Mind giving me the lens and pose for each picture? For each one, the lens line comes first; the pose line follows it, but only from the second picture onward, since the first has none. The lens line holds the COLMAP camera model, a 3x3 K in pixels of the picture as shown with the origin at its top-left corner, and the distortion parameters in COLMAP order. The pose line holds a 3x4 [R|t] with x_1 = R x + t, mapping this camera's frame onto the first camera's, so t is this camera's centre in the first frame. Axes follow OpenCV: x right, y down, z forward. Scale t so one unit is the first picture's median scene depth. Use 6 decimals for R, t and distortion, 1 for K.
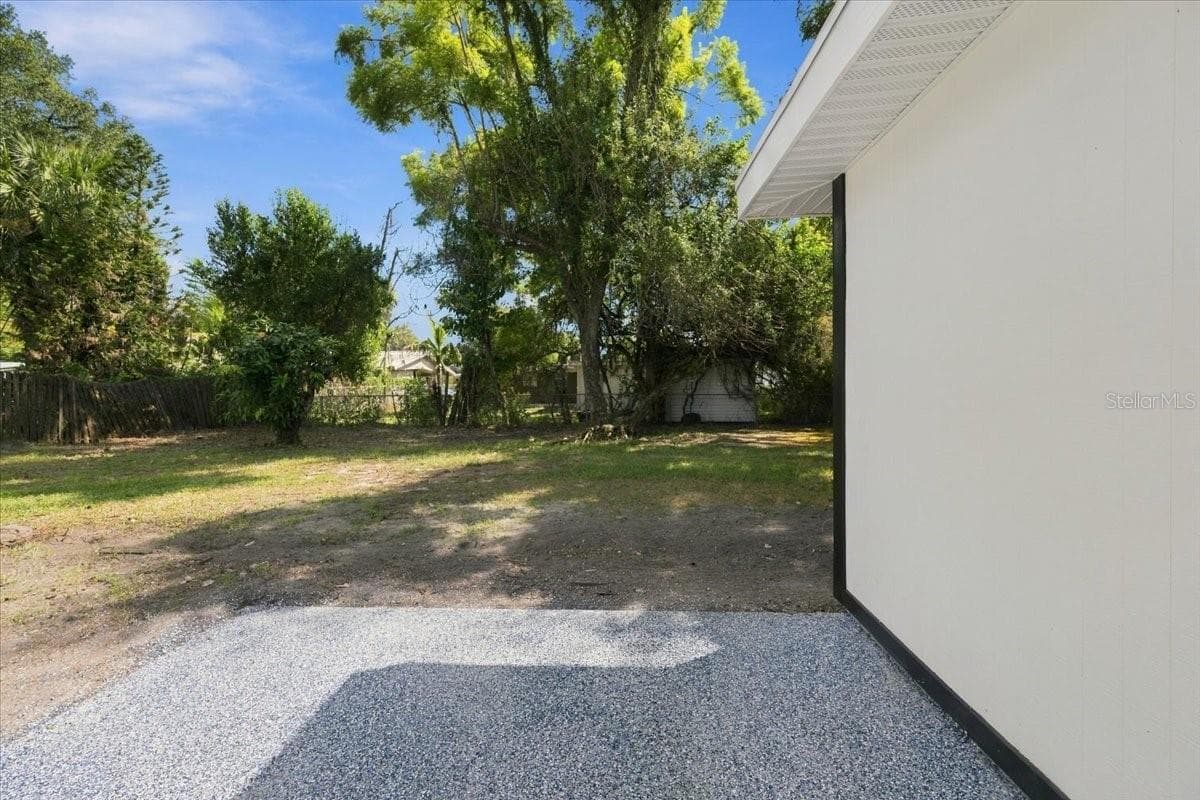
lens RADIAL K [[516.0, 0, 596.7], [0, 516.0, 398.6], [0, 0, 1]] dist [0.000785, -0.000120]
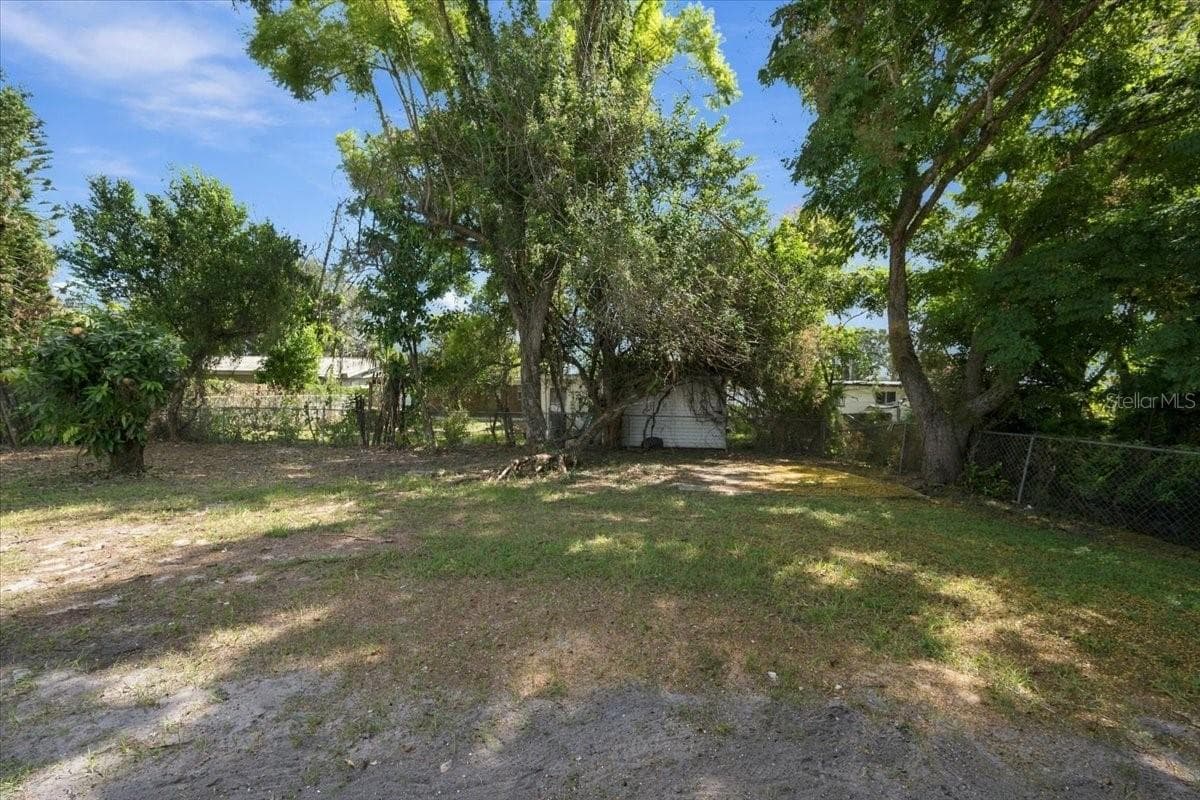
lens RADIAL K [[482.5, 0, 601.6], [0, 482.5, 399.6], [0, 0, 1]] dist [-0.004134, 0.000098]
pose [[0.999260, 0.024047, 0.030005, 0.076394], [-0.023535, 0.999573, -0.017289, -0.020622], [-0.030407, 0.016570, 0.999400, 0.199758]]
